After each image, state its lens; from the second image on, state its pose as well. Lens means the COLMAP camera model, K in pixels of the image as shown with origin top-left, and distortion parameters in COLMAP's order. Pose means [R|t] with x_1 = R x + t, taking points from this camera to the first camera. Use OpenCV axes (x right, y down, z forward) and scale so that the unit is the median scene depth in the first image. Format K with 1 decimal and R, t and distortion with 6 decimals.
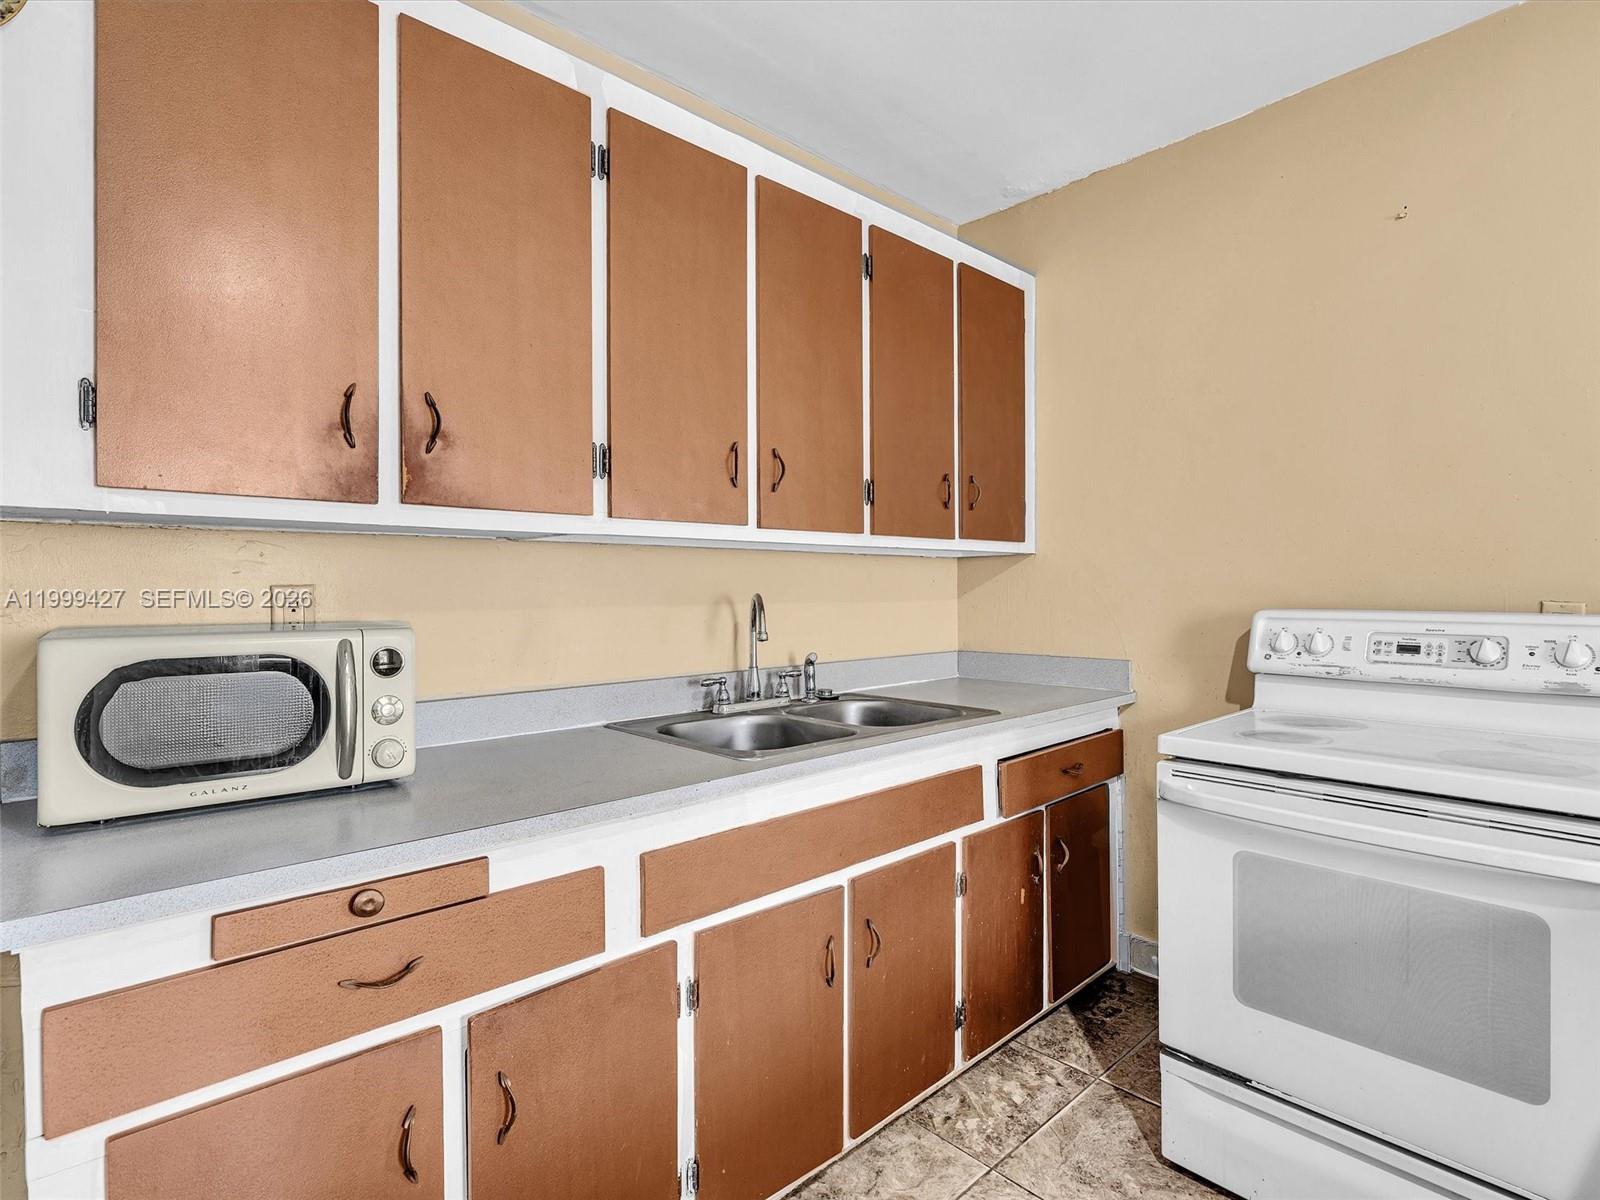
lens RADIAL K [[812.4, 0, 799.0], [0, 812.4, 598.4], [0, 0, 1]] dist [-0.014415, 0.003812]
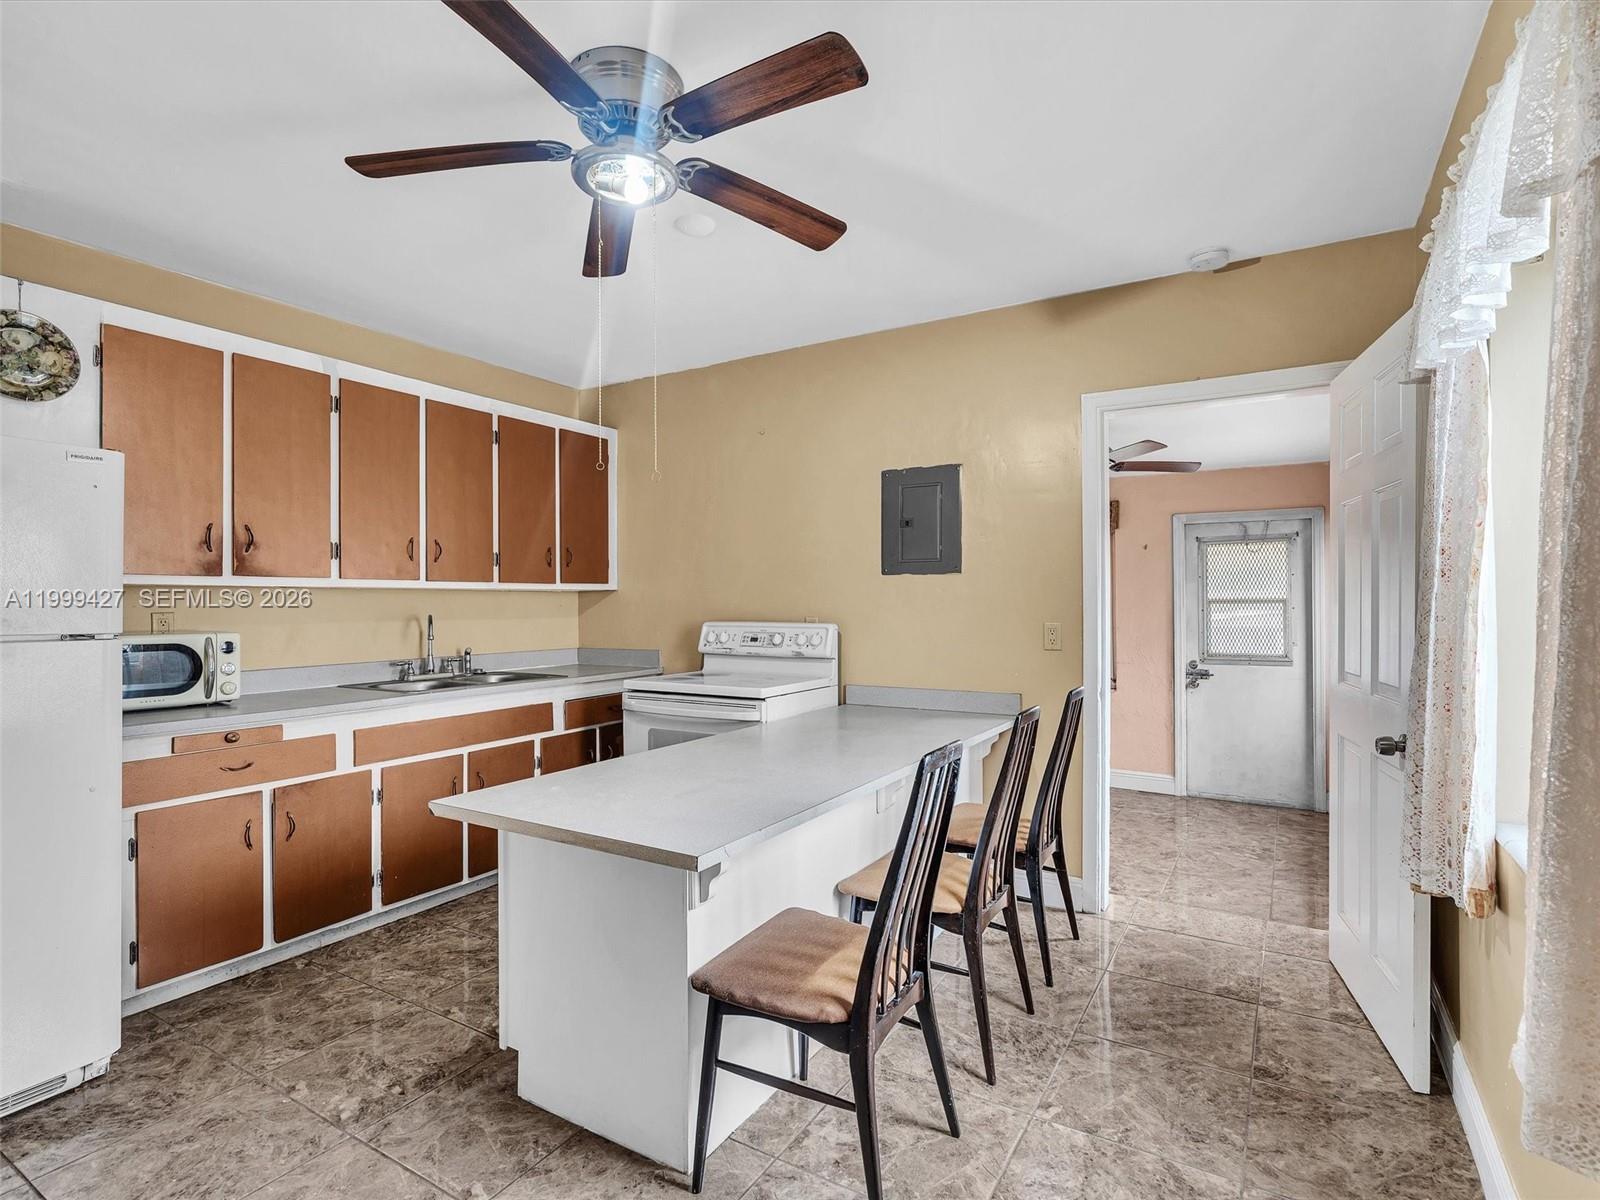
lens RADIAL K [[812.4, 0, 802.7], [0, 812.4, 602.9], [0, 0, 1]] dist [-0.014415, 0.003812]
pose [[0.961655, -0.000613, 0.274263, 0.326612], [0.004120, 0.999917, -0.012211, -0.008638], [-0.274233, 0.012872, 0.961577, -1.270252]]
